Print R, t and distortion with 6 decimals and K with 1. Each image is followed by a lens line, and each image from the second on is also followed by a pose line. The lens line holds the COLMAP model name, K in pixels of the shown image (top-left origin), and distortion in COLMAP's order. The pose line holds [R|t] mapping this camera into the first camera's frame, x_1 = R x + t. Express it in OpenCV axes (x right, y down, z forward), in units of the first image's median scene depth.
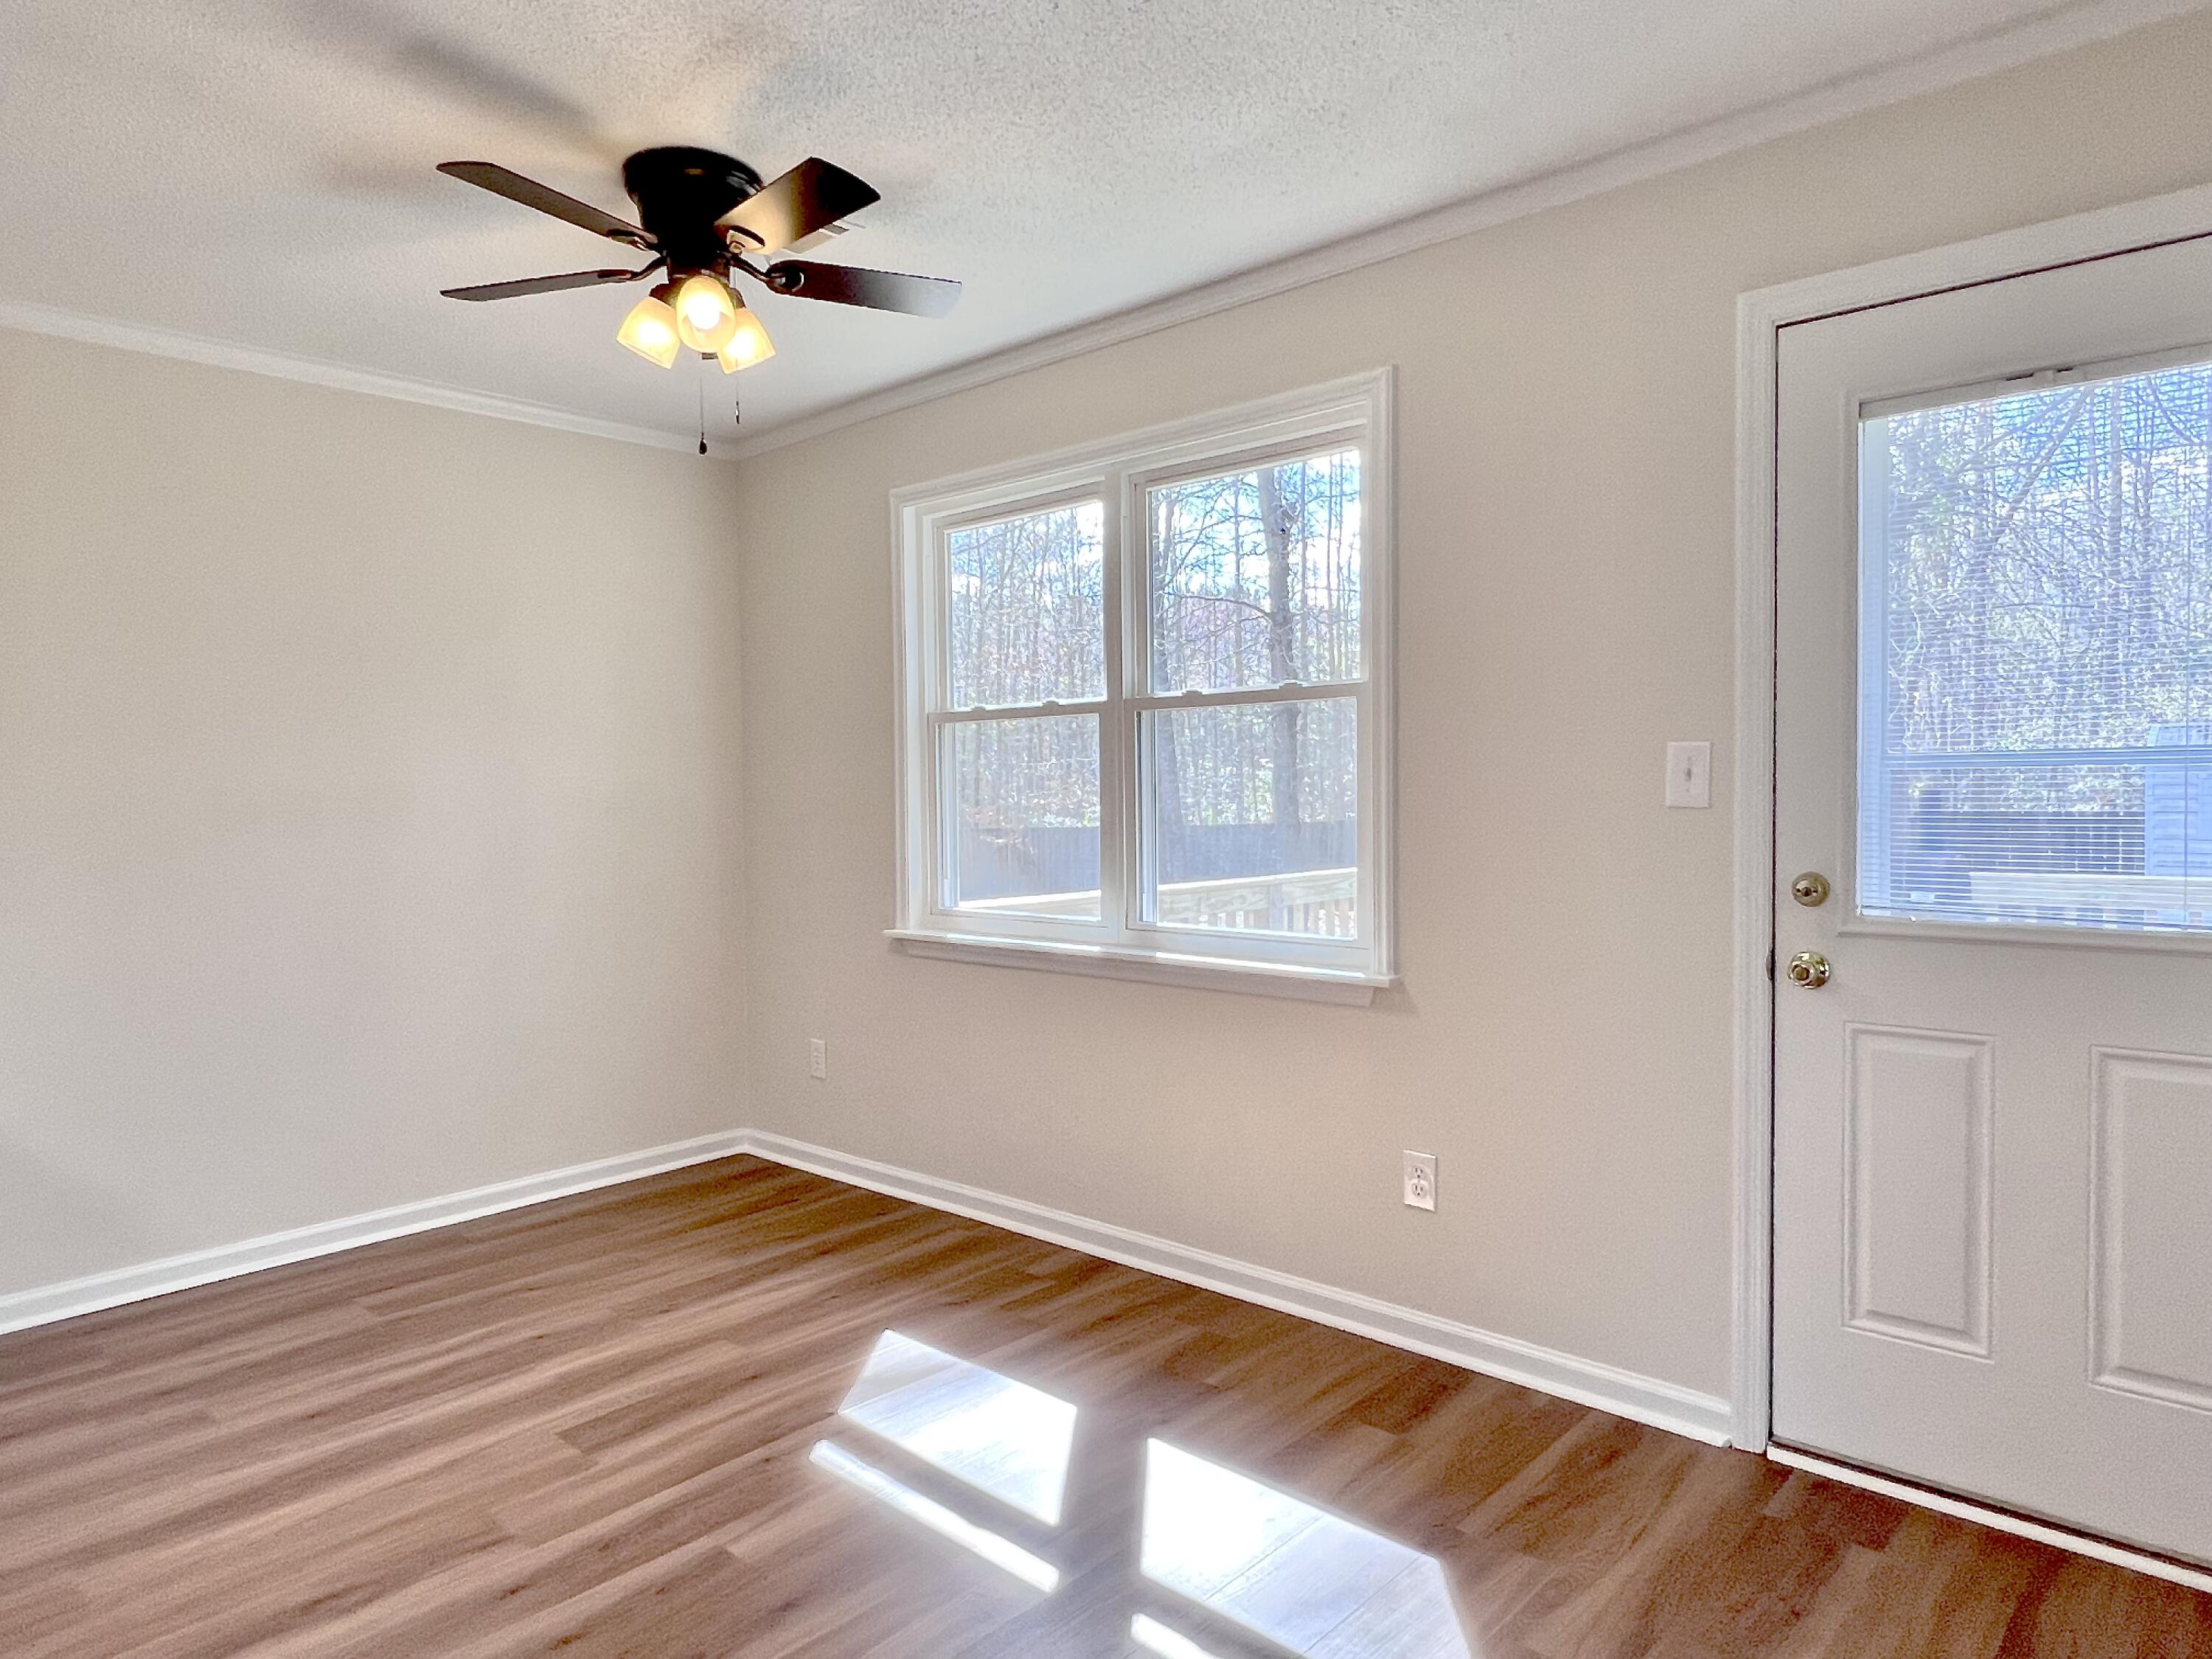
lens RADIAL K [[1388.2, 0, 1096.3], [0, 1388.2, 831.5], [0, 0, 1]] dist [-0.000820, 0.000454]
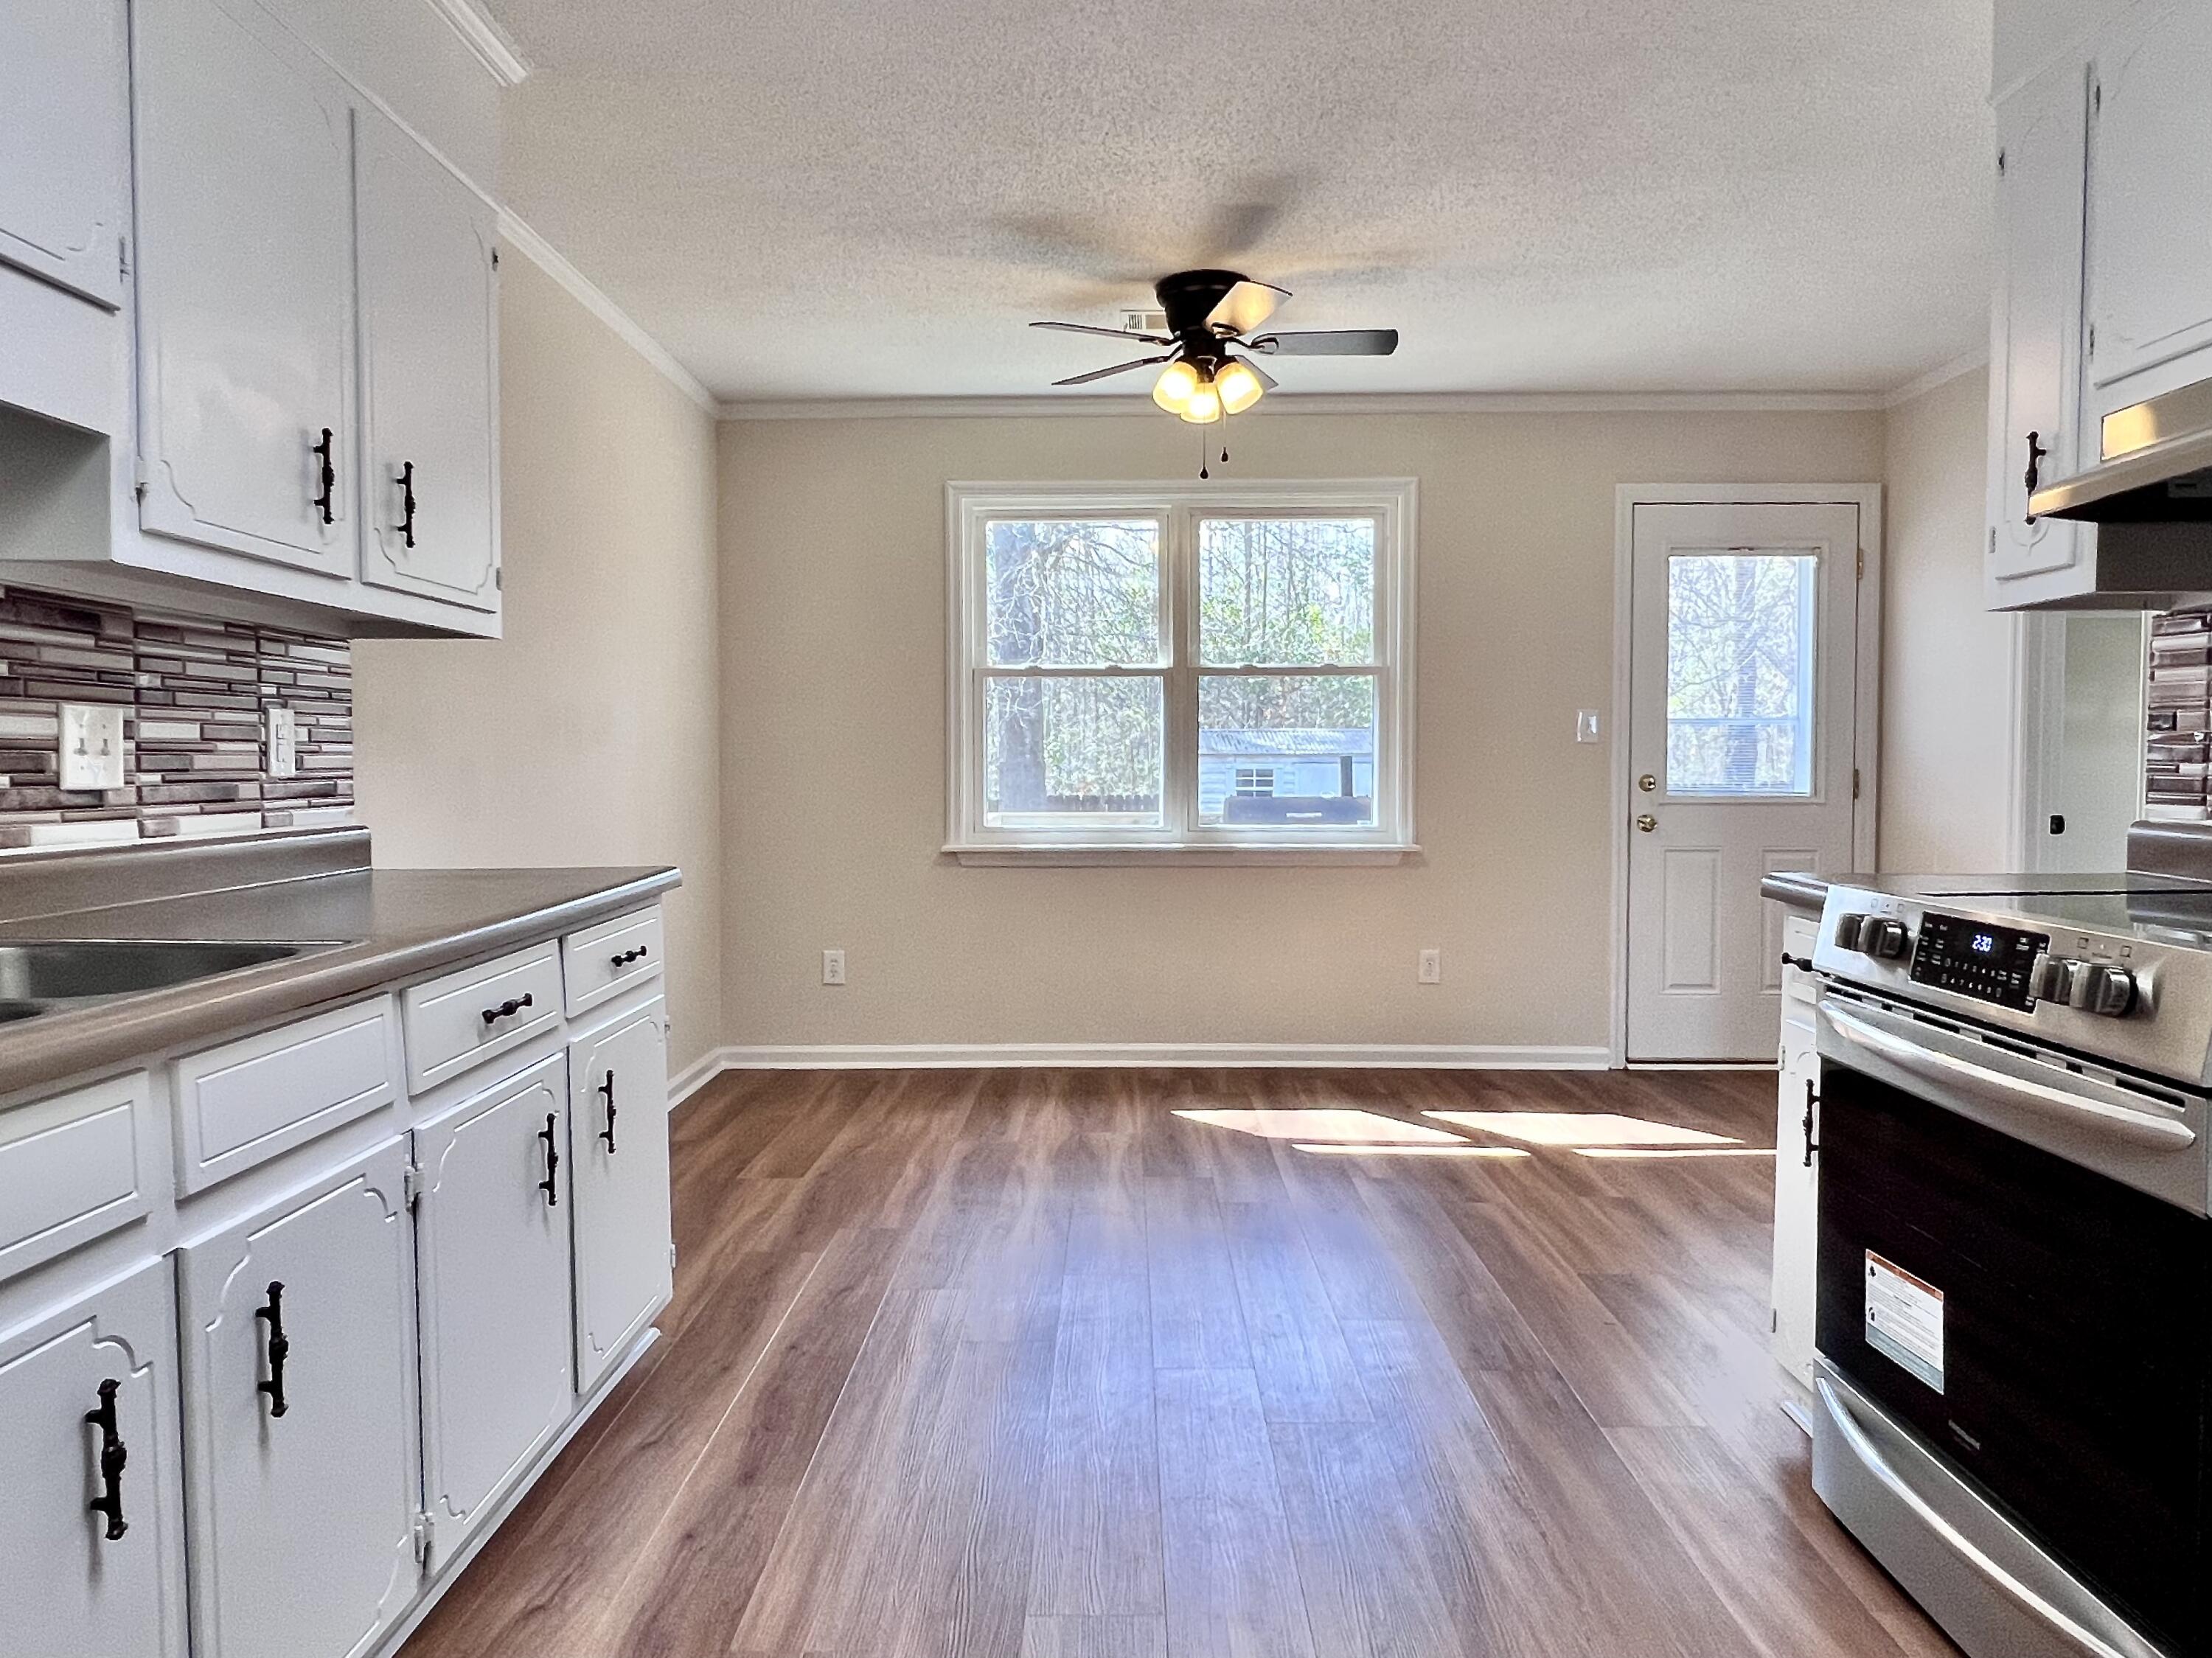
lens RADIAL K [[1412.9, 0, 1106.0], [0, 1412.9, 829.0], [0, 0, 1]] dist [0.005697, 0.000231]
pose [[0.748913, -0.014356, 0.662513, -0.991727], [0.011761, 0.999896, 0.008372, 0.055851], [-0.662564, 0.001522, 0.749004, -0.018983]]
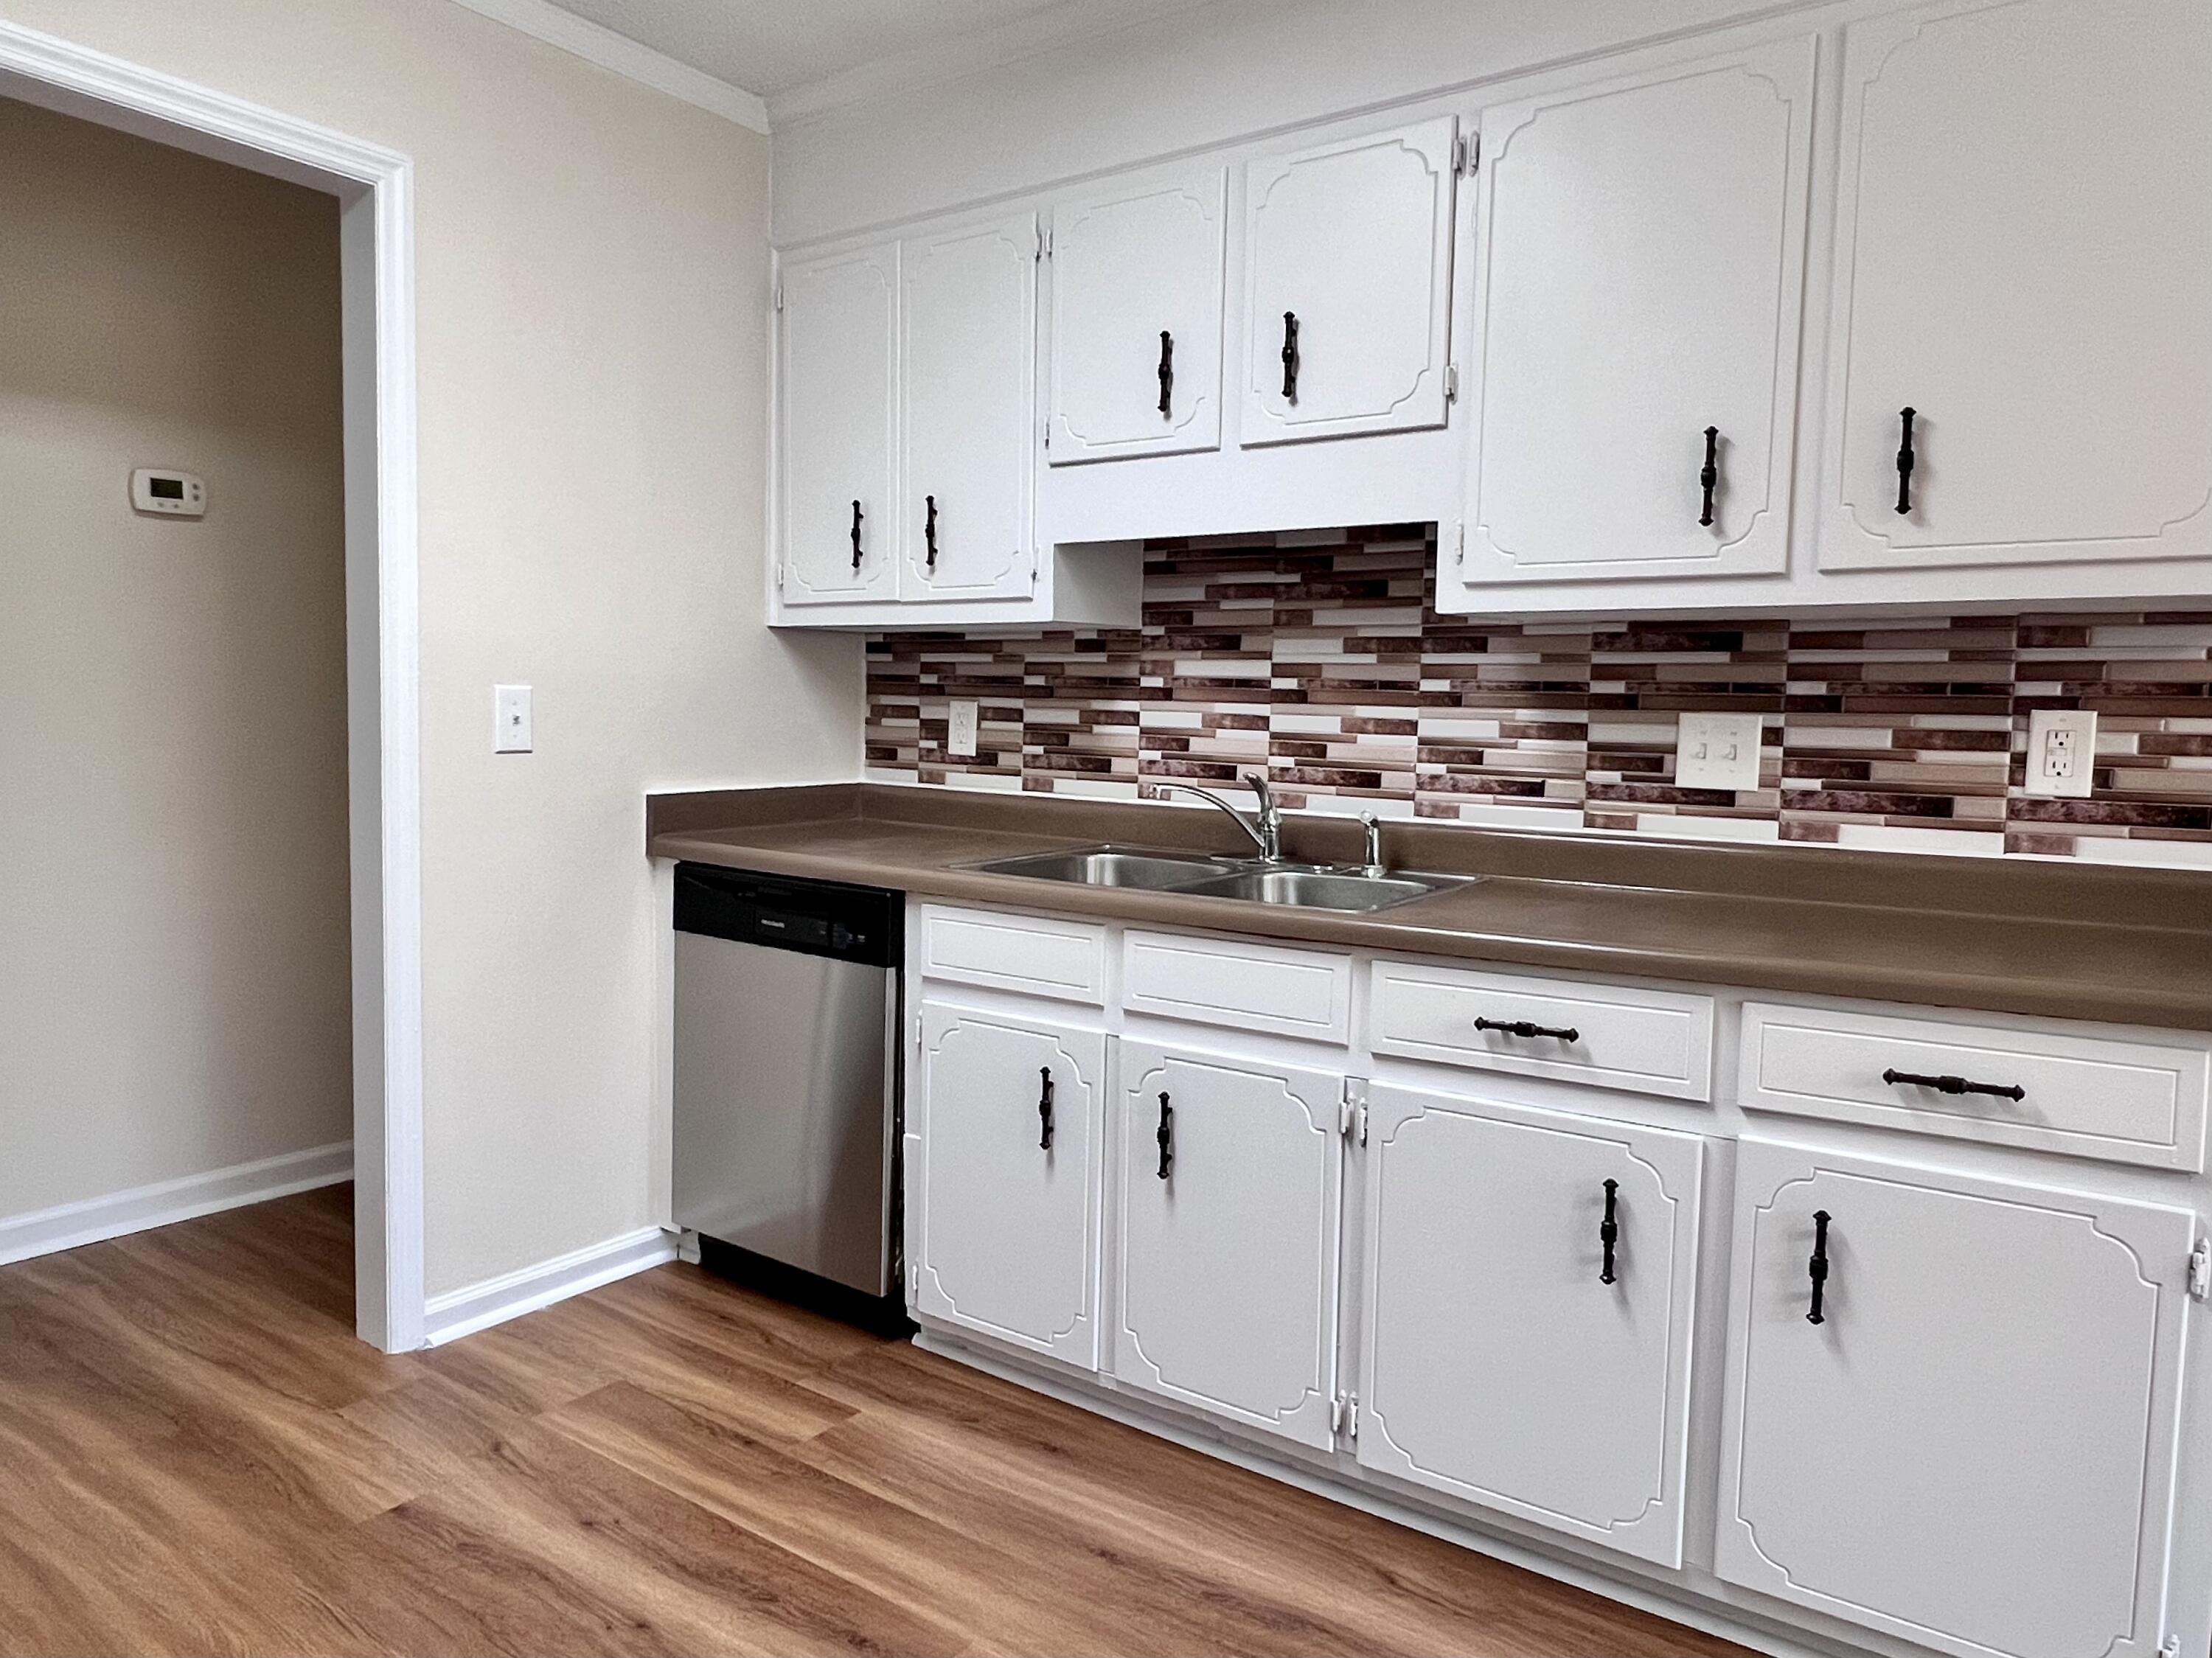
lens RADIAL K [[1472.7, 0, 1052.9], [0, 1472.7, 823.7], [0, 0, 1]] dist [-0.001570, 0.002183]
pose [[0.107828, 0.097566, -0.989371, -0.304102], [-0.055878, 0.994194, 0.091952, 0.011801], [0.992598, 0.045369, 0.112654, 0.297445]]
